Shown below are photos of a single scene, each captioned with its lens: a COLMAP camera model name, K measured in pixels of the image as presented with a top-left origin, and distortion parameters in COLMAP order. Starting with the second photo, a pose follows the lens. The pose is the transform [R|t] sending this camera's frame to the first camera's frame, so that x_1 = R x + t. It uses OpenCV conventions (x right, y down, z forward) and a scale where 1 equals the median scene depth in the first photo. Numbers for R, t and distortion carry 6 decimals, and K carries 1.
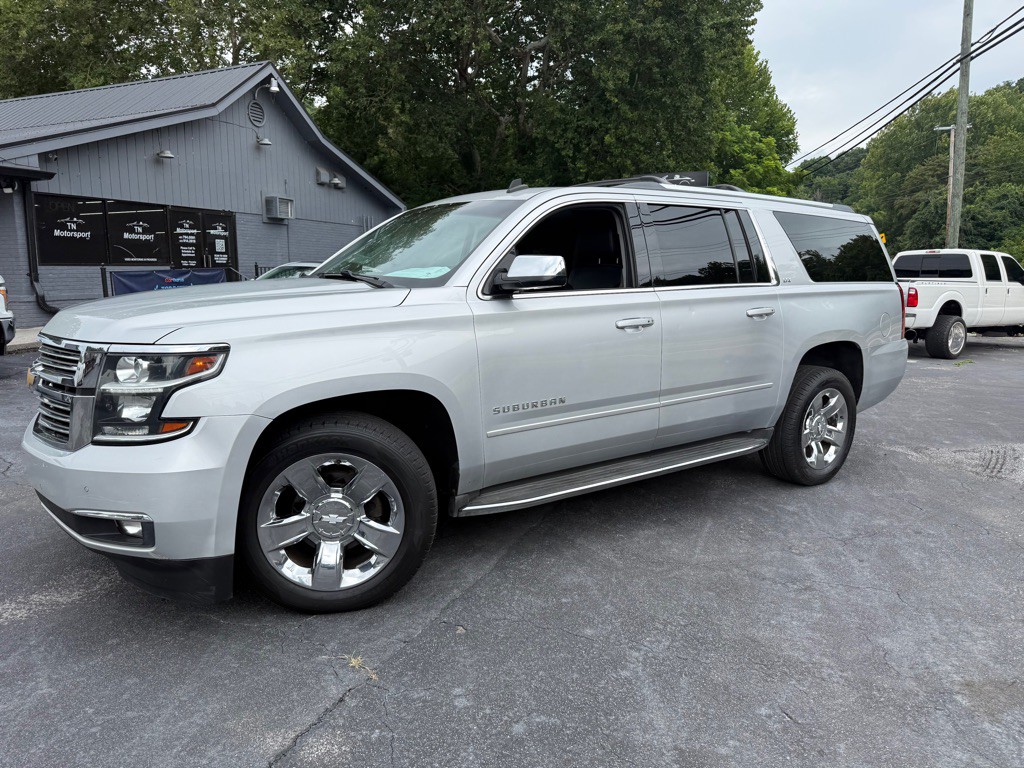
lens RADIAL K [[726.9, 0, 514.5], [0, 726.9, 380.9], [0, 0, 1]] dist [0.018123, -0.027375]
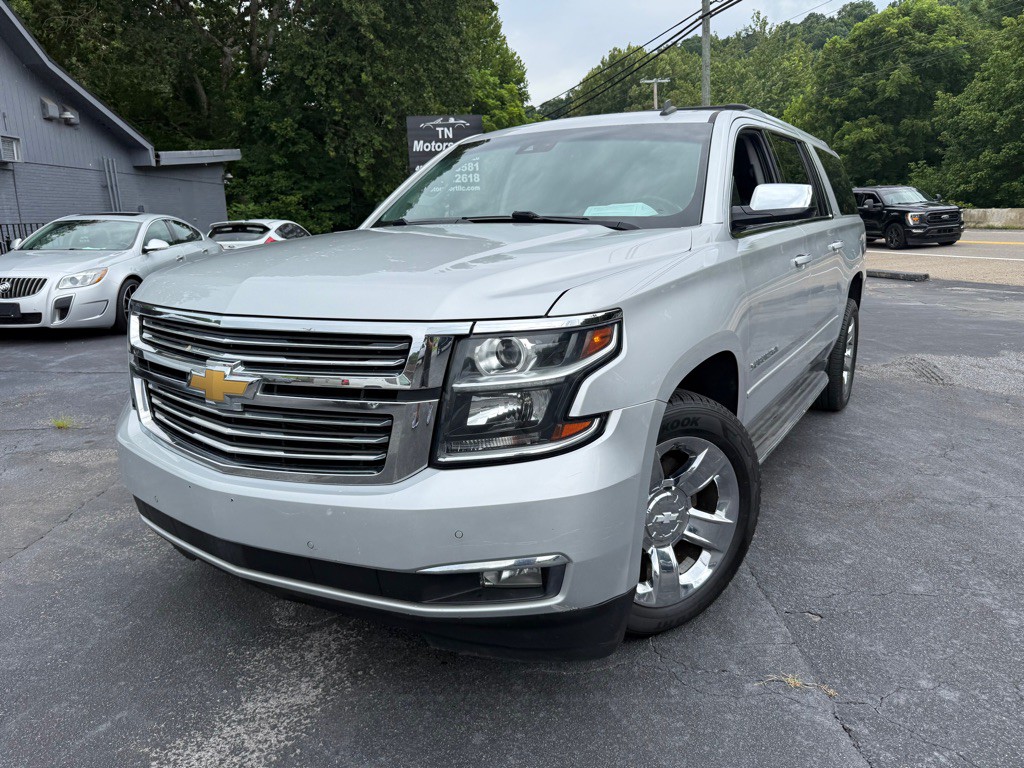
lens RADIAL K [[726.9, 0, 513.9], [0, 726.9, 380.1], [0, 0, 1]] dist [0.018123, -0.027375]
pose [[0.929725, -0.104919, 0.352992, -0.169812], [0.081186, 0.993367, 0.081425, -0.010550], [-0.359194, -0.047045, 0.932076, 0.078789]]
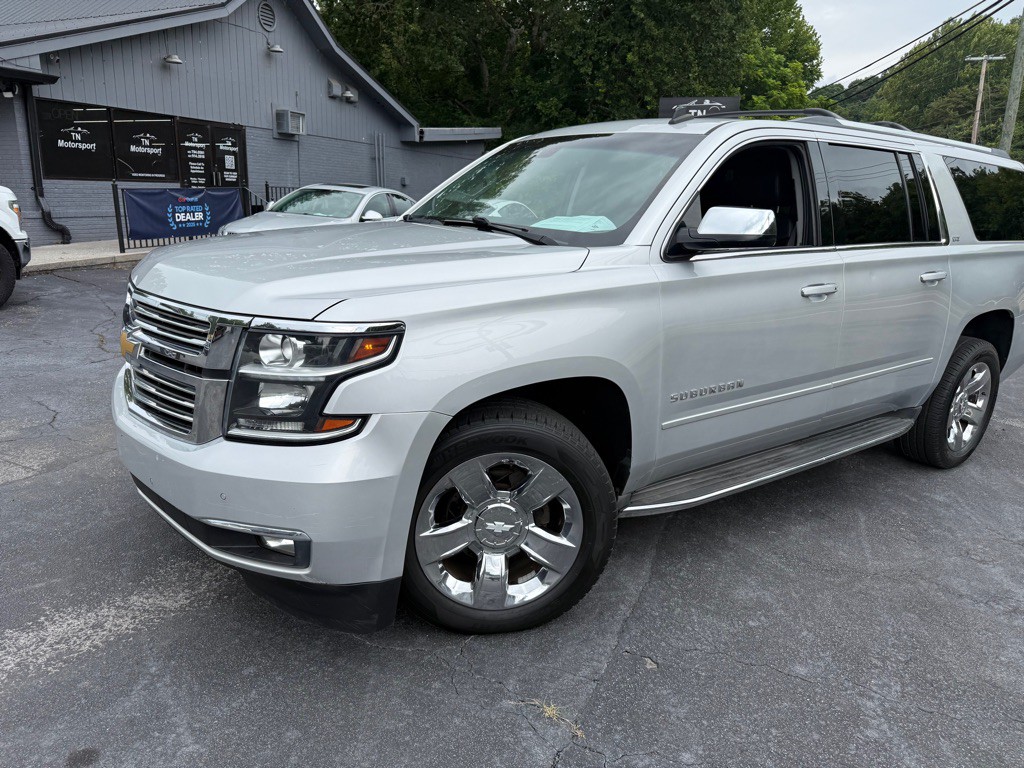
lens RADIAL K [[726.9, 0, 502.5], [0, 726.9, 388.2], [0, 0, 1]] dist [0.018123, -0.027375]
pose [[0.999429, 0.033671, 0.002976, -0.063484], [-0.033795, 0.993415, 0.109475, -0.015274], [0.000730, -0.109513, 0.993985, 0.047329]]
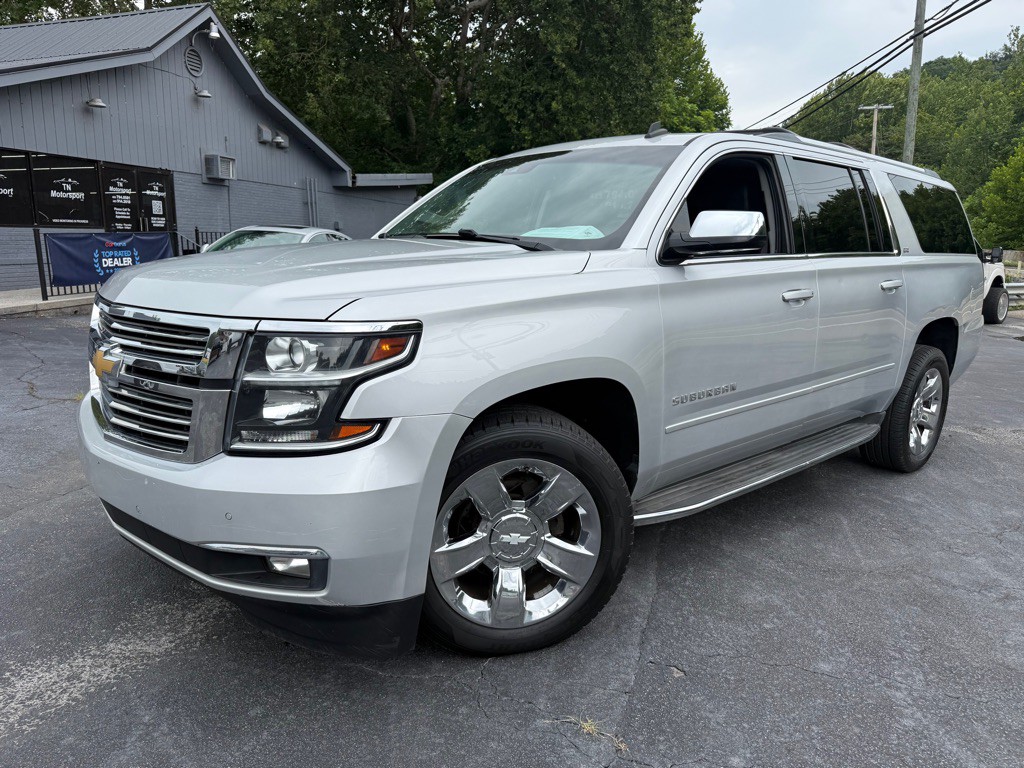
lens RADIAL K [[726.9, 0, 508.0], [0, 726.9, 388.9], [0, 0, 1]] dist [0.018123, -0.027375]
pose [[0.994933, -0.005050, 0.100415, -0.084260], [0.000218, 0.998844, 0.048066, -0.003557], [-0.100542, -0.047801, 0.993784, 0.054036]]
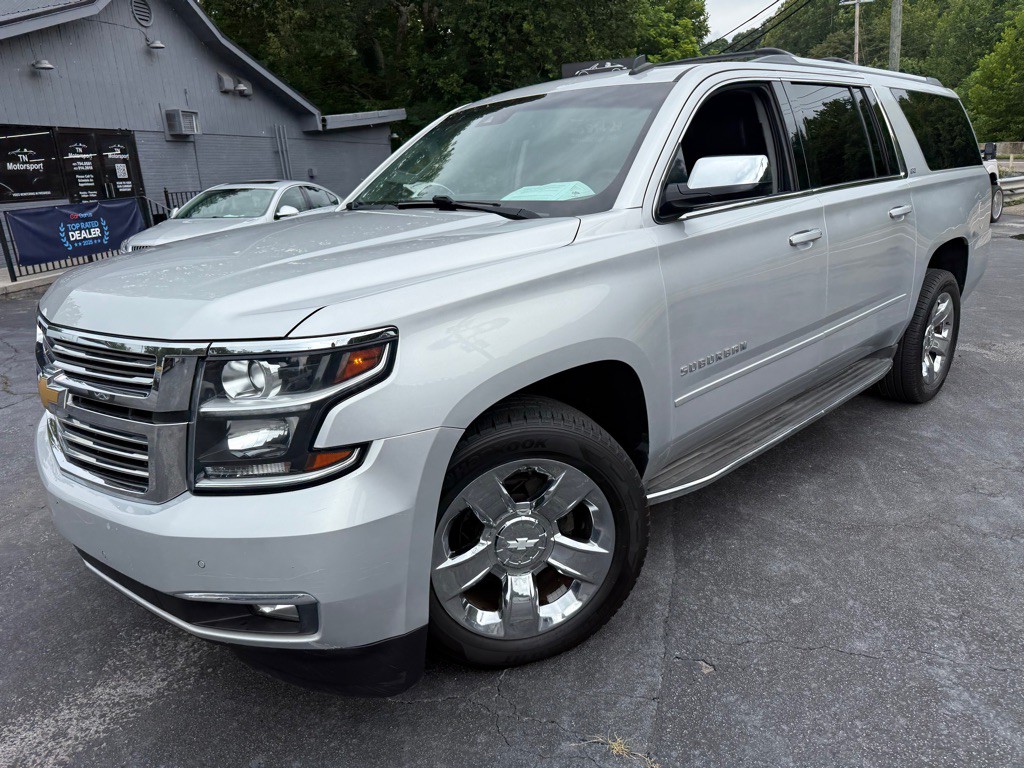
lens RADIAL K [[726.9, 0, 514.9], [0, 726.9, 378.3], [0, 0, 1]] dist [0.018123, -0.027375]
pose [[0.989323, -0.095355, 0.110211, -0.080636], [0.081141, 0.988584, 0.126953, -0.017642], [-0.121059, -0.116655, 0.985767, 0.074172]]
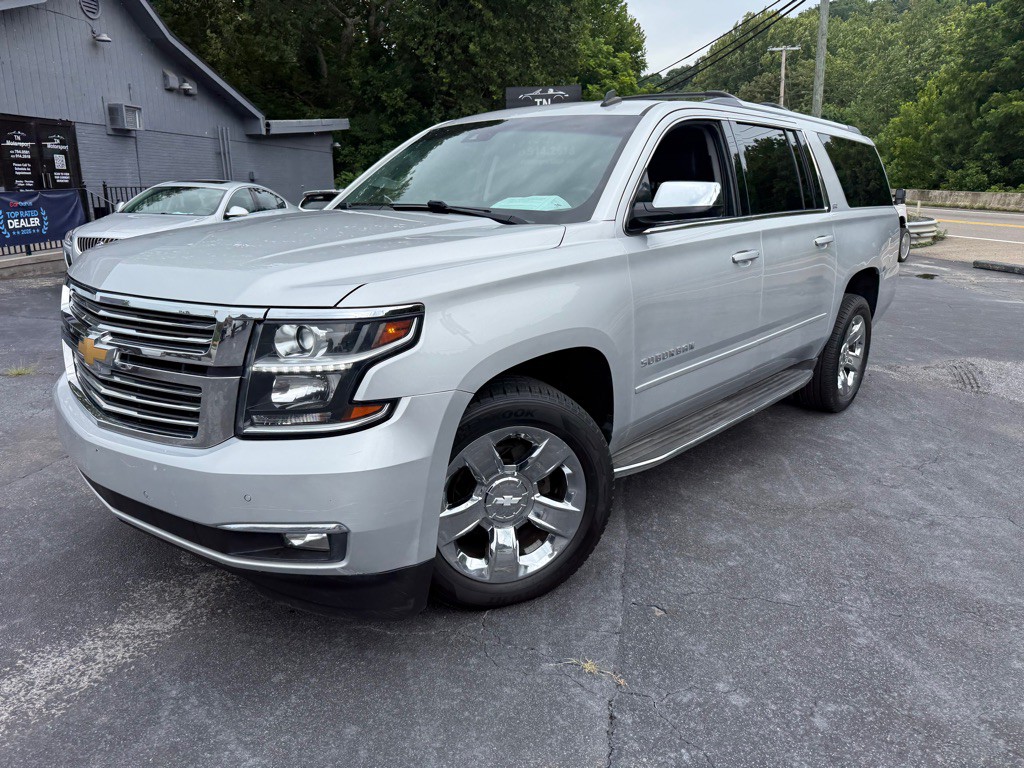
lens RADIAL K [[726.9, 0, 503.4], [0, 726.9, 379.7], [0, 0, 1]] dist [0.018123, -0.027375]
pose [[0.979265, -0.053028, 0.195520, -0.103709], [0.031840, 0.993426, 0.109962, -0.011627], [-0.200066, -0.101456, 0.974515, 0.046129]]
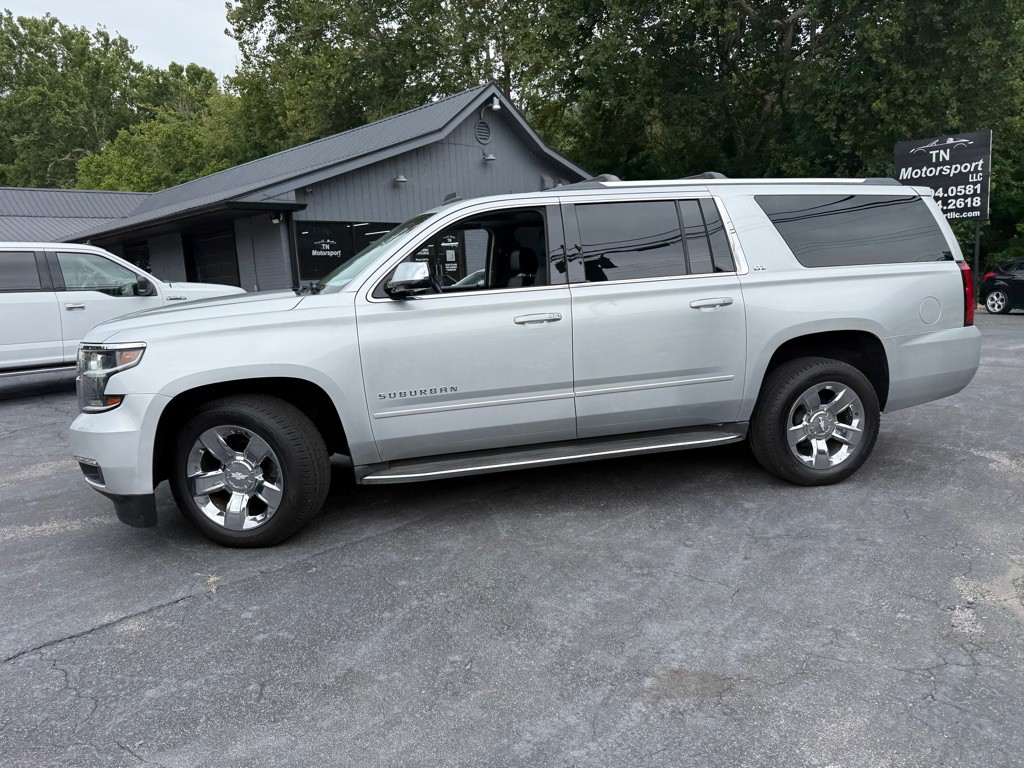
lens RADIAL K [[726.9, 0, 513.2], [0, 726.9, 389.2], [0, 0, 1]] dist [0.018123, -0.027375]
pose [[0.921235, 0.012122, -0.388818, 0.177678], [-0.005175, 0.999808, 0.018908, 0.001812], [0.388973, -0.015406, 0.921120, -0.002488]]
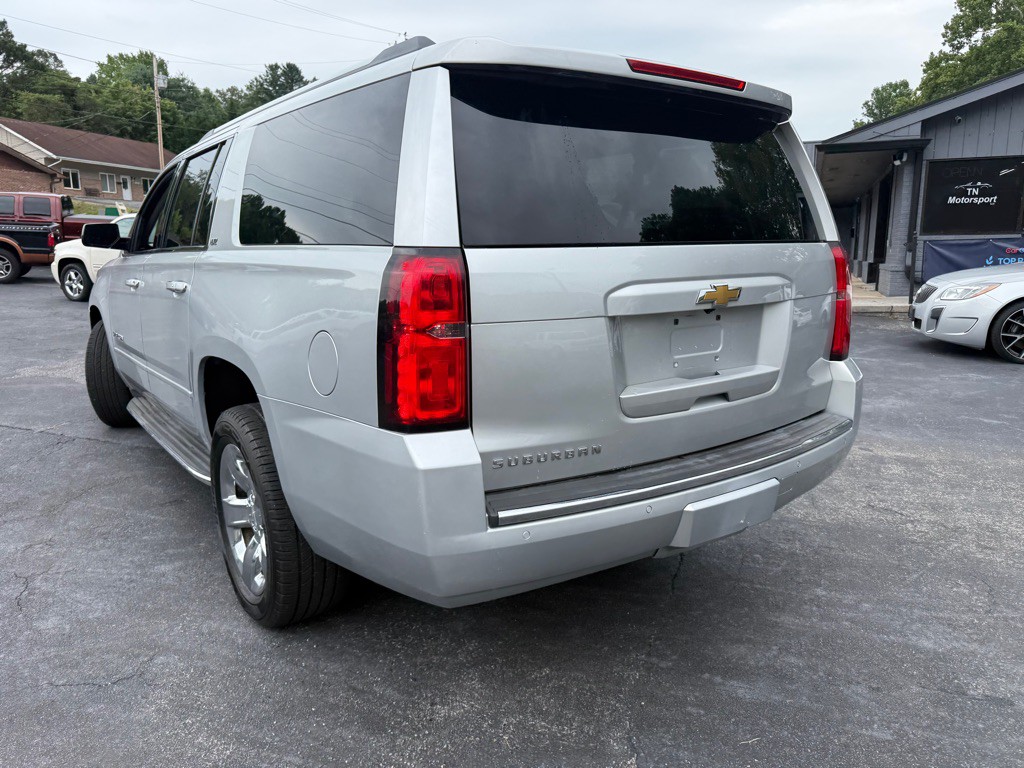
lens RADIAL K [[726.9, 0, 520.2], [0, 726.9, 384.2], [0, 0, 1]] dist [0.018123, -0.027375]
pose [[-0.004243, 0.182549, -0.983188, 0.399062], [-0.141760, 0.973157, 0.181298, -0.067617], [0.989892, 0.140146, 0.021749, 0.499714]]
